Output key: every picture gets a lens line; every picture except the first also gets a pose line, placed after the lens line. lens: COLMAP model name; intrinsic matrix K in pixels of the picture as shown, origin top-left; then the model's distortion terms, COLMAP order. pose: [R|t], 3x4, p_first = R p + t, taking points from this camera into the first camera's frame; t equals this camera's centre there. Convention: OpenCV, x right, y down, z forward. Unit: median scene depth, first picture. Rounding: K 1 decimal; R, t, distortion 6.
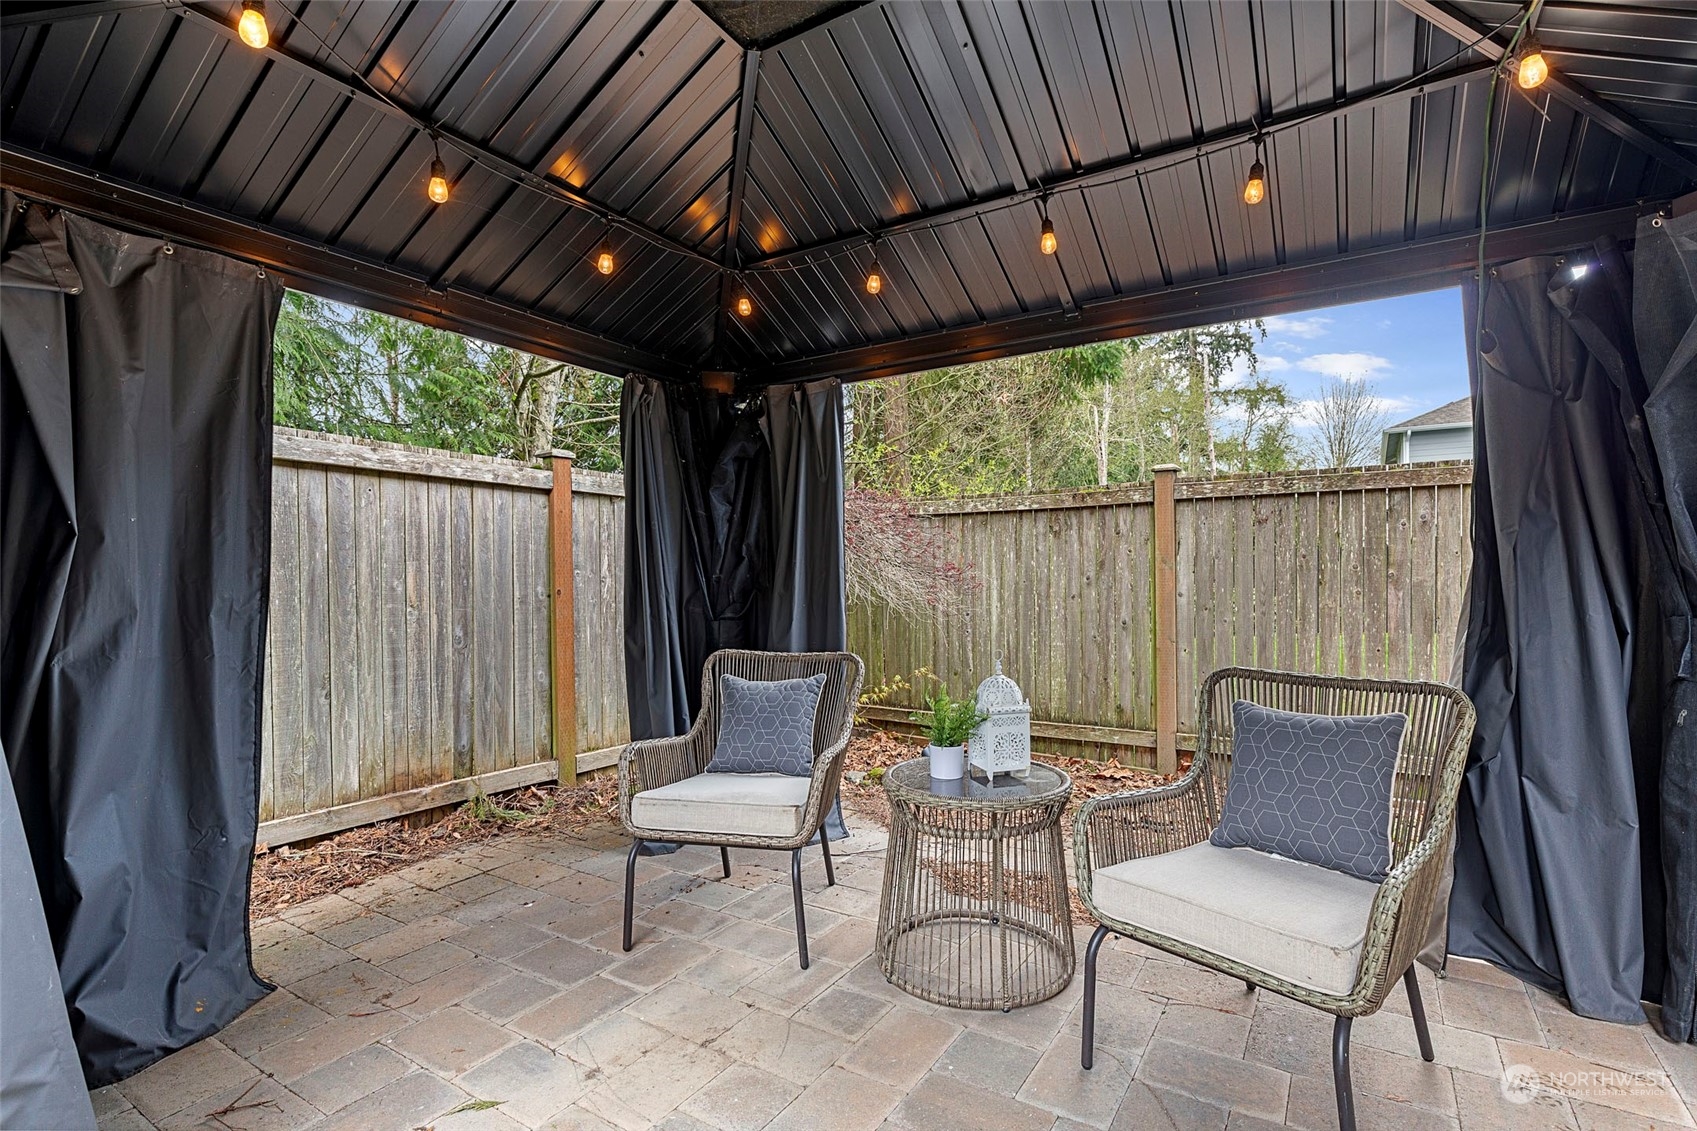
lens RADIAL K [[806.6, 0, 859.4], [0, 806.6, 572.0], [0, 0, 1]] dist [0.001026, 0.001759]
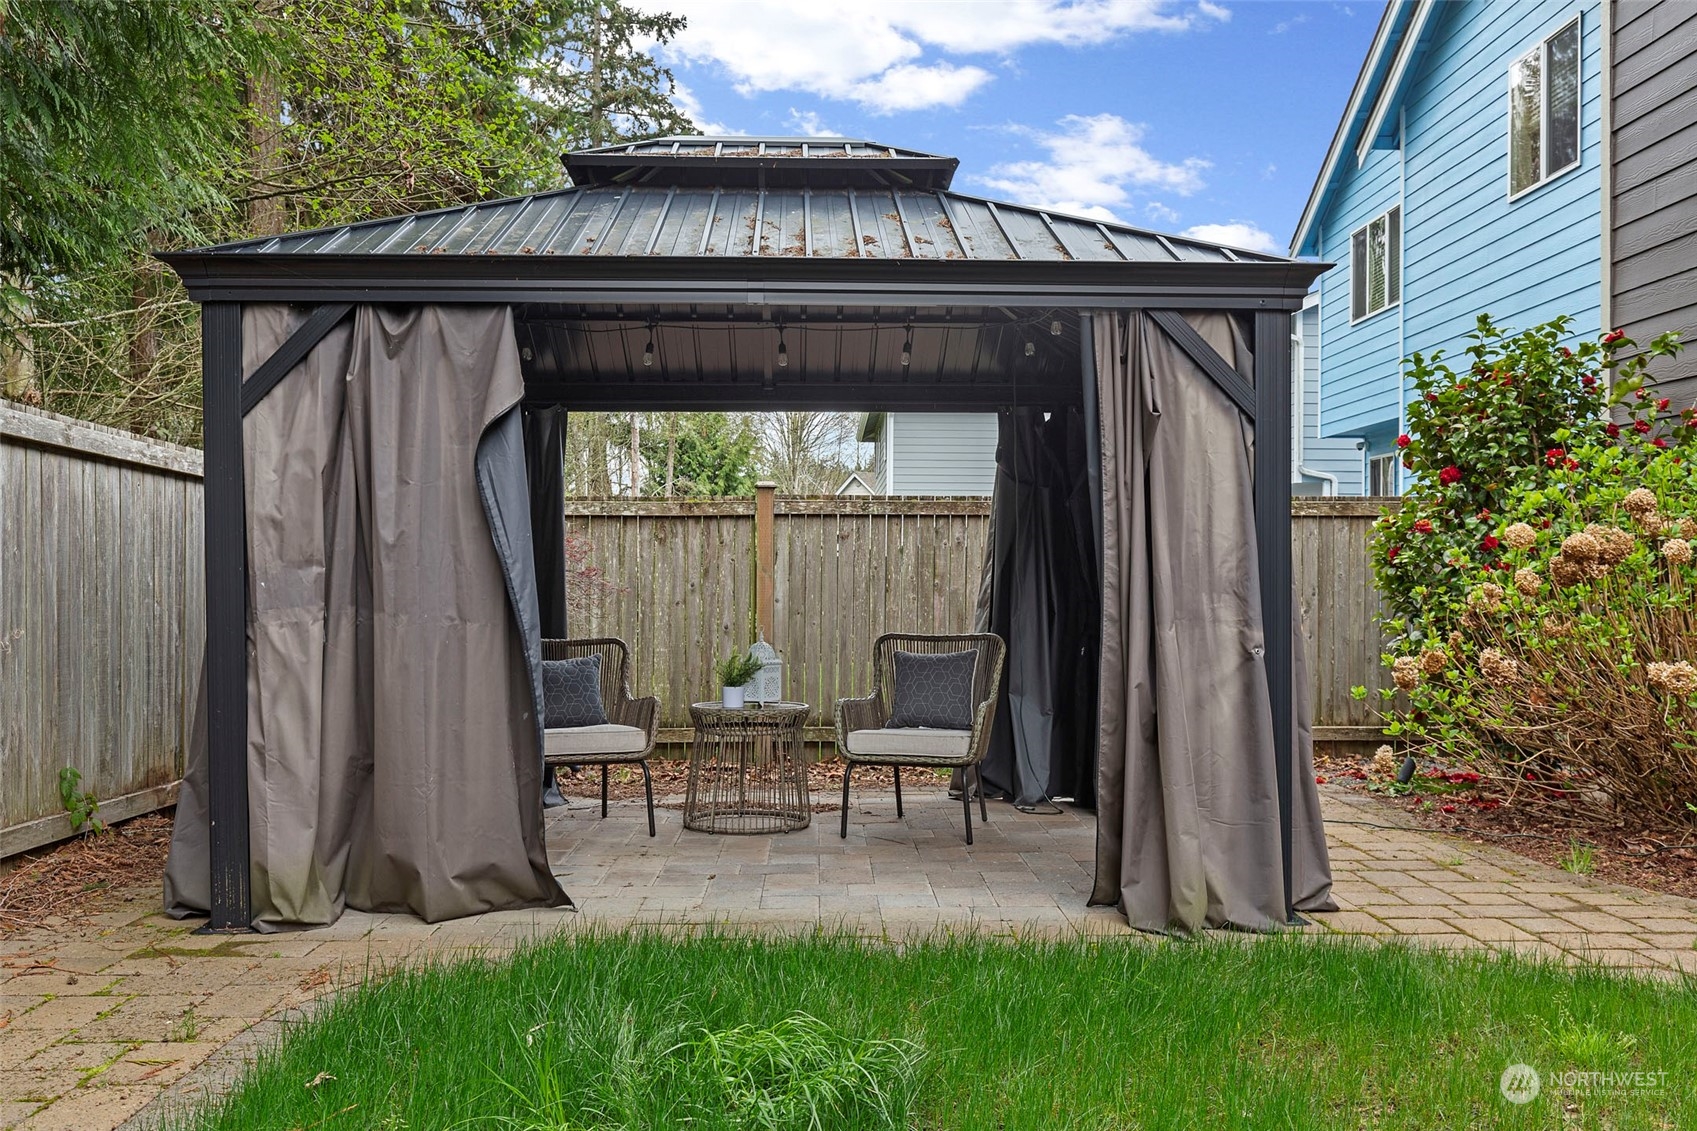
lens RADIAL K [[1490.6, 0, 852.0], [0, 1490.6, 575.9], [0, 0, 1]] dist [0.021073, 0.004219]
pose [[0.833283, 0.015677, 0.552625, -0.643566], [-0.011749, 0.999874, -0.010649, 0.014862], [-0.552722, 0.002381, 0.833362, -0.754283]]
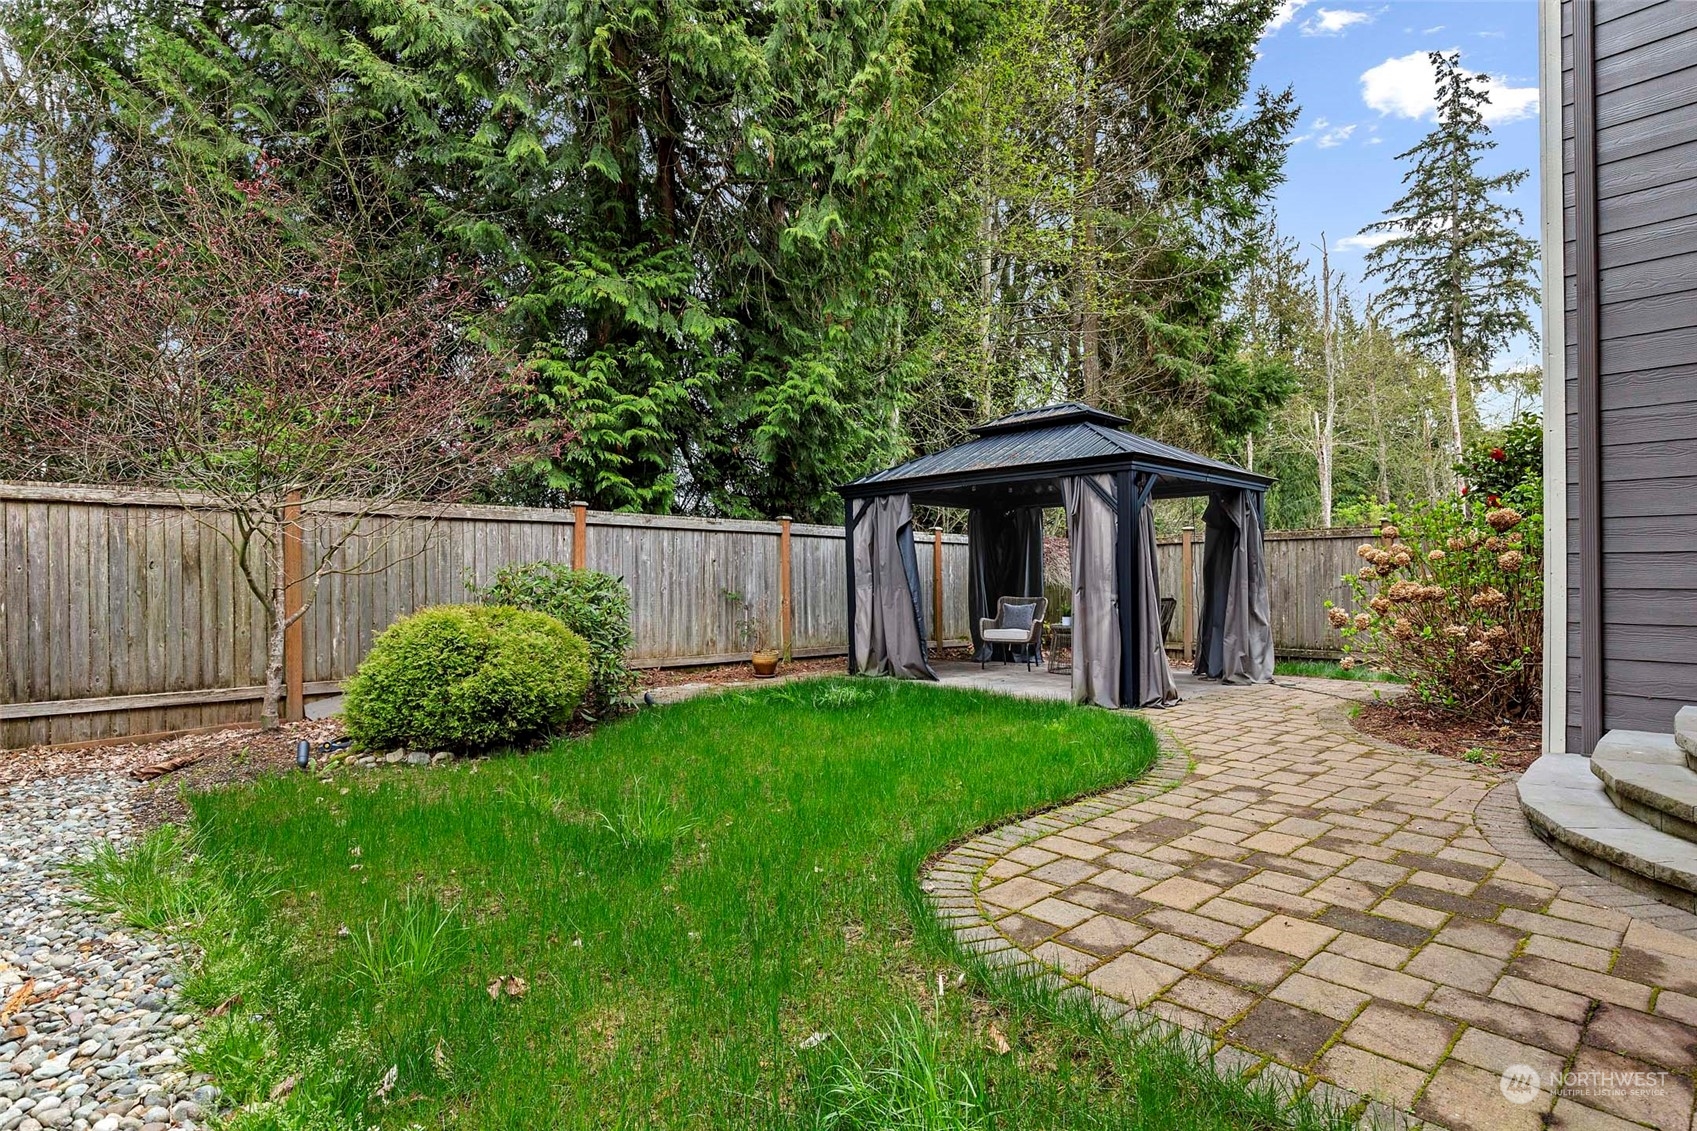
lens RADIAL K [[884.9, 0, 848.0], [0, 884.9, 564.3], [0, 0, 1]] dist [0.001501, -0.001018]
pose [[0.965914, 0.003500, -0.258839, 0.096826], [-0.006020, 0.999942, -0.008946, 0.002658], [0.258793, 0.010199, 0.965879, -1.721394]]
